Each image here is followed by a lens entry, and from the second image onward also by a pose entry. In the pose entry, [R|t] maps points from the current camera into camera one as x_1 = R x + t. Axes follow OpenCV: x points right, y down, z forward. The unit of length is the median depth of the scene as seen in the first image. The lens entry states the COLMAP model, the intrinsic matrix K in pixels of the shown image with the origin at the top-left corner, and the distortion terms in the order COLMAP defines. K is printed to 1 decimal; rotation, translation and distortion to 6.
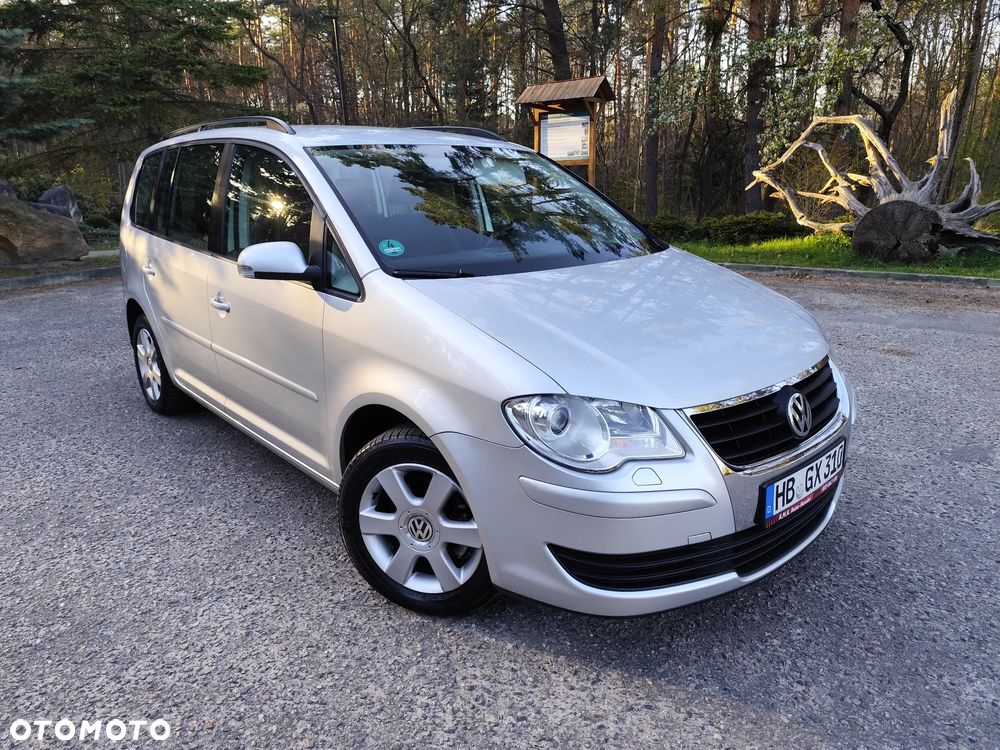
lens RADIAL K [[672.2, 0, 496.8], [0, 672.2, 374.8], [0, 0, 1]] dist [0.033910, -0.033223]
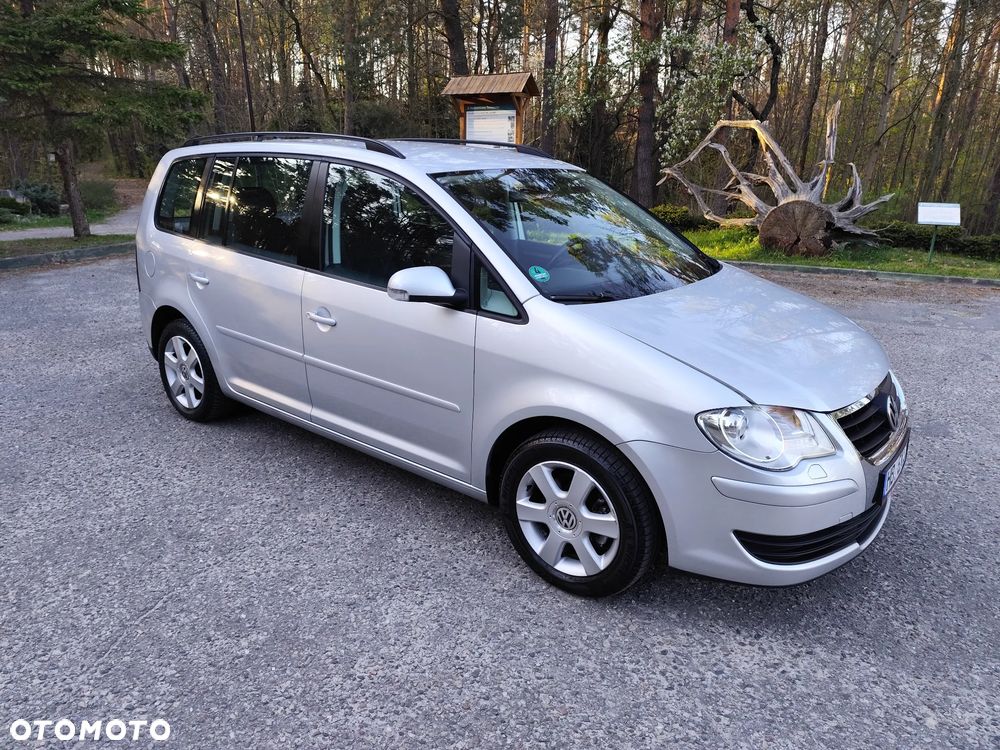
lens RADIAL K [[669.2, 0, 500.4], [0, 669.2, 370.6], [0, 0, 1]] dist [0.037528, -0.035214]
pose [[0.984110, -0.026766, 0.175532, -0.286432], [0.023070, 0.999468, 0.023062, -0.036107], [-0.176056, -0.018646, 0.984204, -0.057473]]
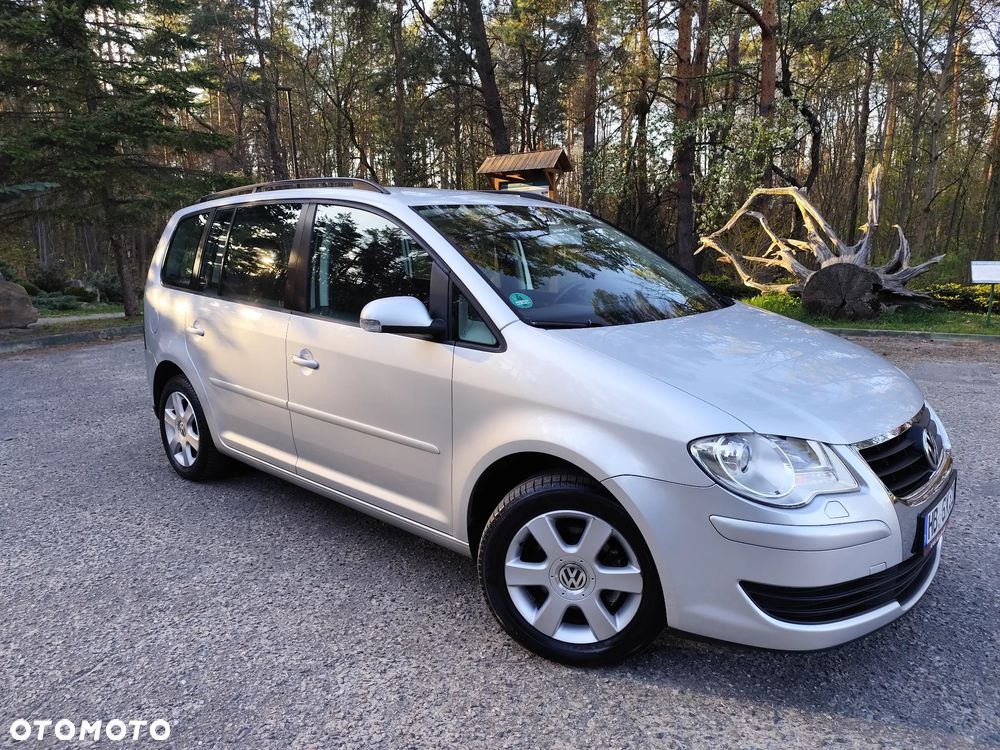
lens RADIAL K [[671.4, 0, 500.0], [0, 671.4, 377.7], [0, 0, 1]] dist [0.035155, -0.034227]
pose [[0.994231, -0.020665, 0.105248, -0.201967], [0.029990, 0.995686, -0.087804, 0.012241], [-0.102979, 0.090454, 0.990562, -0.001671]]
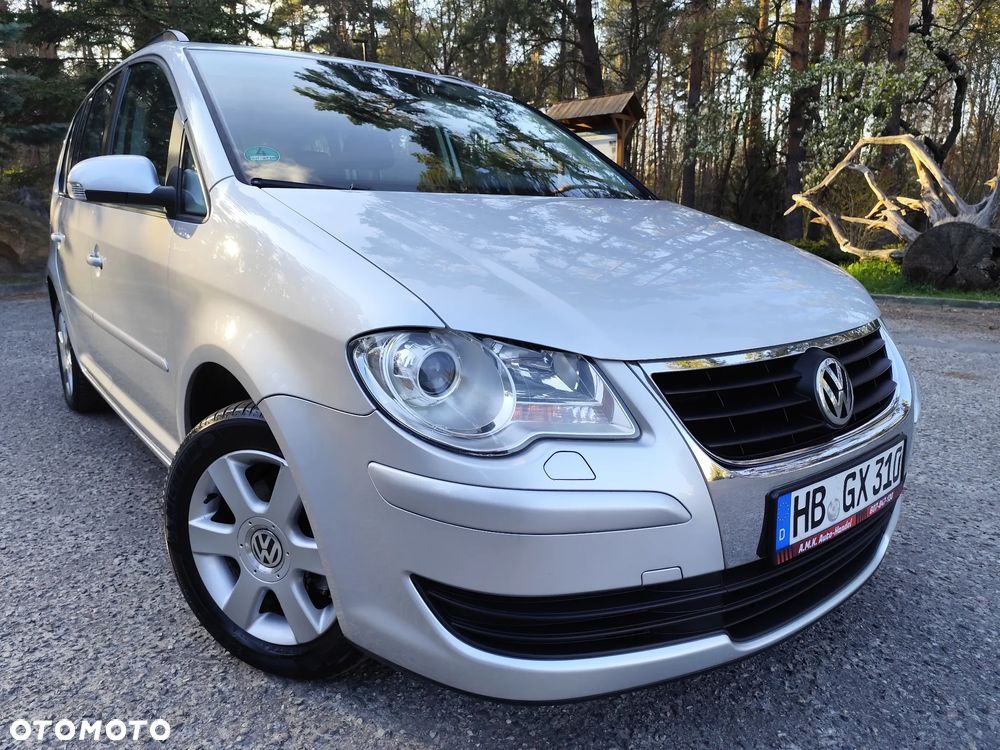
lens RADIAL K [[679.7, 0, 495.4], [0, 679.7, 378.6], [0, 0, 1]] dist [0.031110, -0.034807]
pose [[0.998267, 0.029328, -0.051016, 0.093560], [-0.031939, 0.998180, -0.051153, 0.053923], [0.049423, 0.052694, 0.997387, 0.197273]]
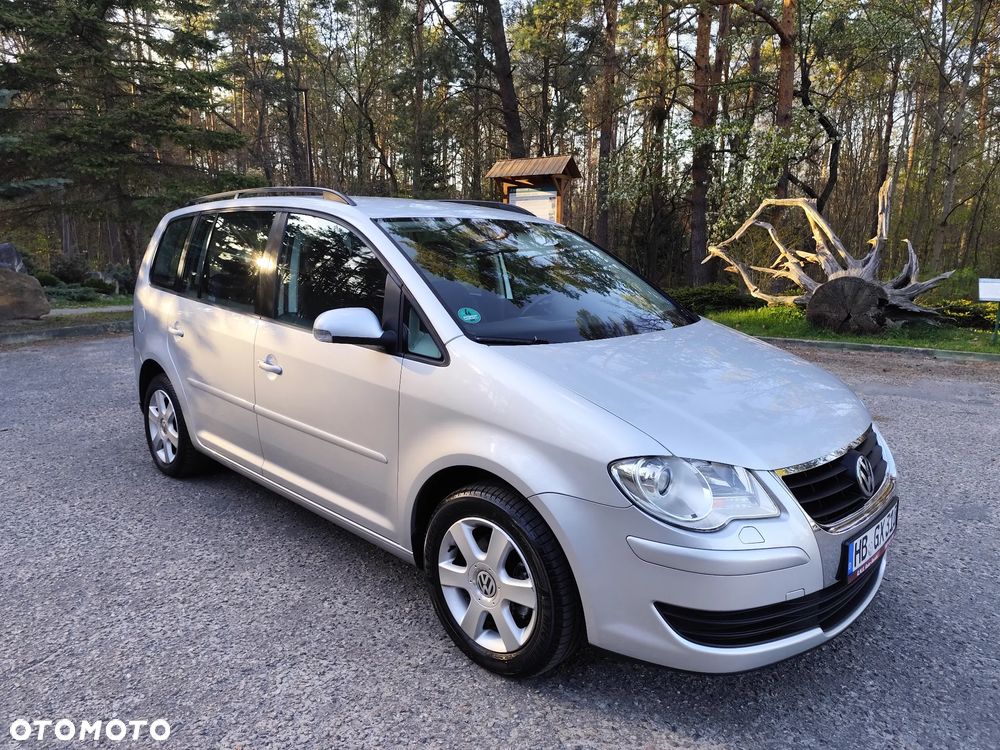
lens RADIAL K [[672.2, 0, 496.8], [0, 672.2, 374.8], [0, 0, 1]] dist [0.033910, -0.033223]
pose [[0.996795, 0.009668, 0.079409, -0.136026], [-0.002113, 0.995506, -0.094678, 0.002902], [-0.079967, 0.094207, 0.992336, -0.024368]]
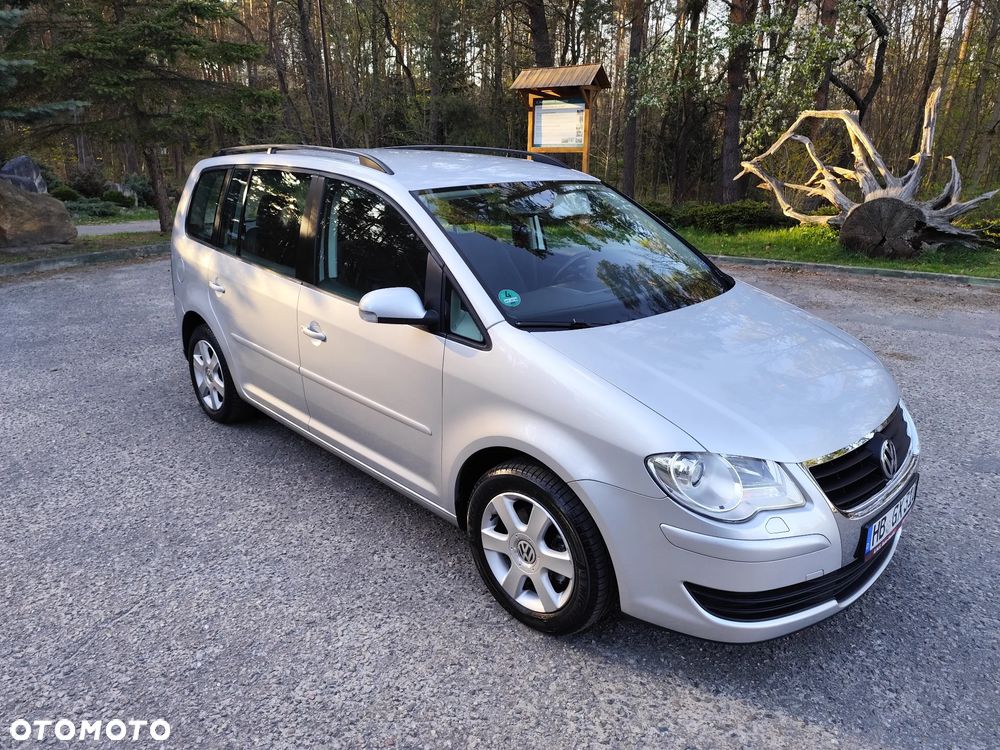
lens RADIAL K [[671.4, 0, 500.0], [0, 671.4, 377.7], [0, 0, 1]] dist [0.035155, -0.034227]
pose [[0.998529, 0.002111, 0.054187, -0.158777], [-0.004515, 0.999009, 0.044274, -0.071692], [-0.054040, -0.044454, 0.997549, -0.053749]]
